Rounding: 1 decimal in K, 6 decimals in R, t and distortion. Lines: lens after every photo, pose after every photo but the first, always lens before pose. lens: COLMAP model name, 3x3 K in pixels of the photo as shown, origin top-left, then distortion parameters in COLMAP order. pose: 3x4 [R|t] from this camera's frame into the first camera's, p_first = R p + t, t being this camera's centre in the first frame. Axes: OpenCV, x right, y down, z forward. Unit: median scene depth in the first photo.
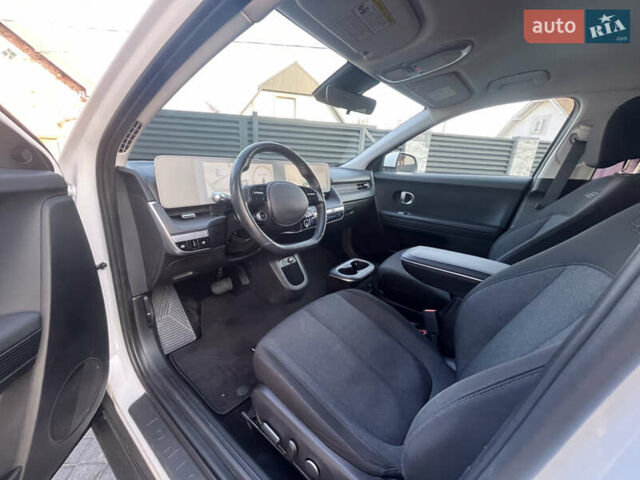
lens RADIAL K [[258.0, 0, 318.2], [0, 258.0, 238.2], [0, 0, 1]] dist [-0.003181, -0.000273]
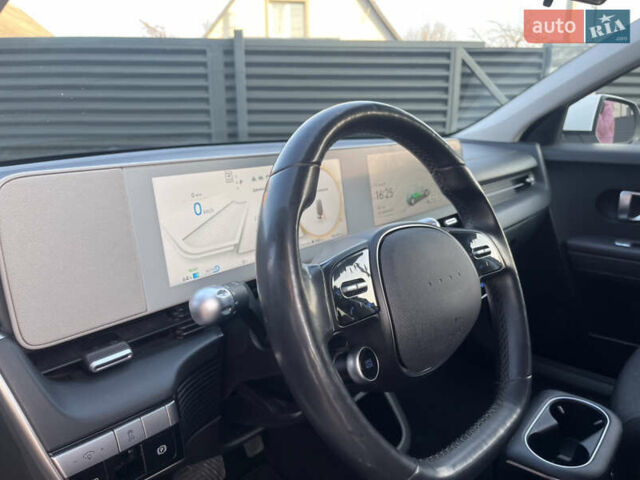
lens RADIAL K [[486.3, 0, 320.2], [0, 486.3, 233.7], [0, 0, 1]] dist [0.074855, -0.100867]
pose [[0.997085, -0.040195, -0.064852, -0.168557], [0.036566, 0.997749, -0.056206, -0.149042], [0.066965, 0.053671, 0.996311, 0.340543]]
